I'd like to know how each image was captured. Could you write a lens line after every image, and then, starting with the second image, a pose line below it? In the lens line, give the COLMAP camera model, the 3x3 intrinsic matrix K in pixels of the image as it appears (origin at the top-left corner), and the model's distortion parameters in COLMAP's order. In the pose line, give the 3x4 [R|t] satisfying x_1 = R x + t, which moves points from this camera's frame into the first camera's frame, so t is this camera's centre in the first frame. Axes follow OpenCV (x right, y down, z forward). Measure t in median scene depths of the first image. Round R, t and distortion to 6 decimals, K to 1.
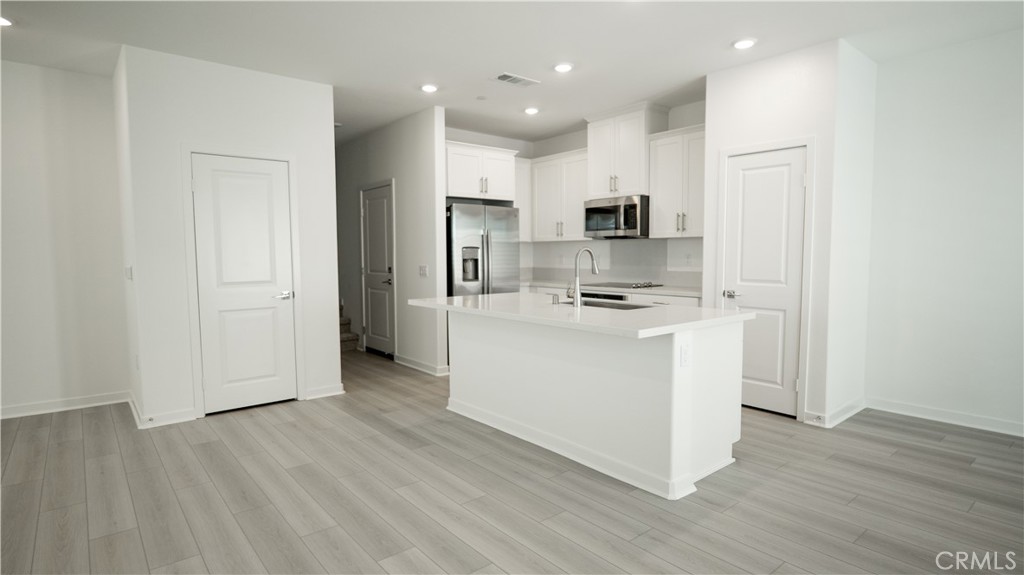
lens RADIAL K [[531.6, 0, 507.1], [0, 531.6, 289.0], [0, 0, 1]] dist [-0.015754, 0.009951]
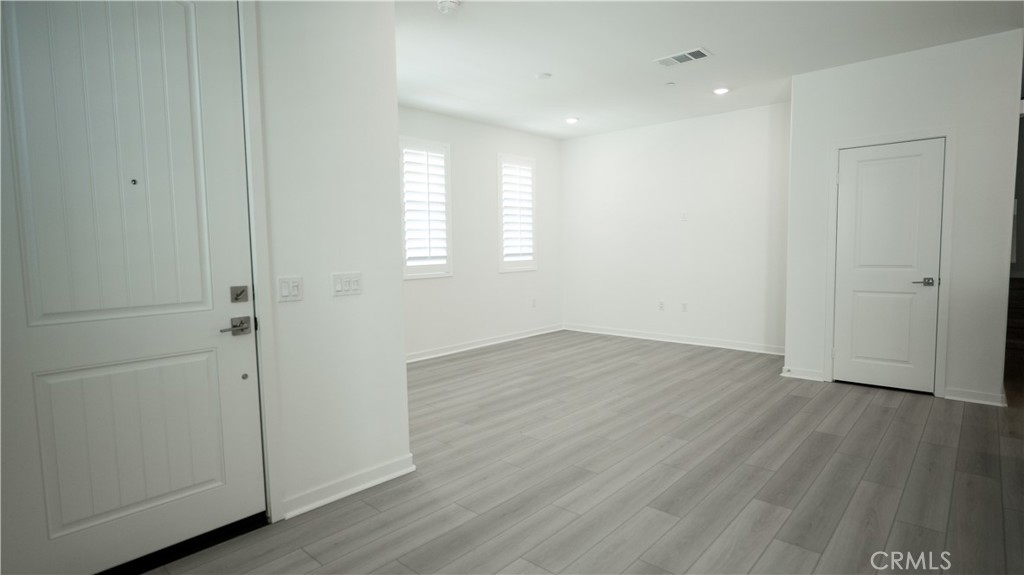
lens RADIAL K [[531.6, 0, 507.1], [0, 531.6, 289.0], [0, 0, 1]] dist [-0.015754, 0.009951]
pose [[0.139425, 0.084013, -0.986662, 0.341993], [-0.049800, 0.995729, 0.077747, -0.008731], [0.988980, 0.038296, 0.143013, 0.108413]]
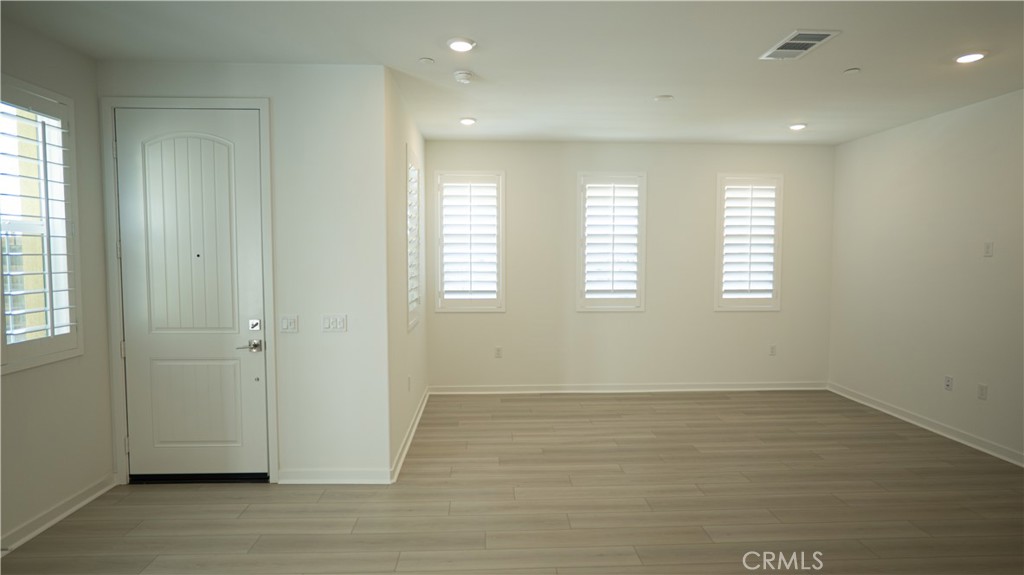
lens RADIAL K [[536.1, 0, 520.3], [0, 536.1, 285.0], [0, 0, 1]] dist [-0.012996, 0.001706]
pose [[-0.604295, 0.049340, -0.795231, 0.209010], [-0.050848, 0.993658, 0.100291, -0.093707], [0.795136, 0.101041, -0.597954, 0.615066]]
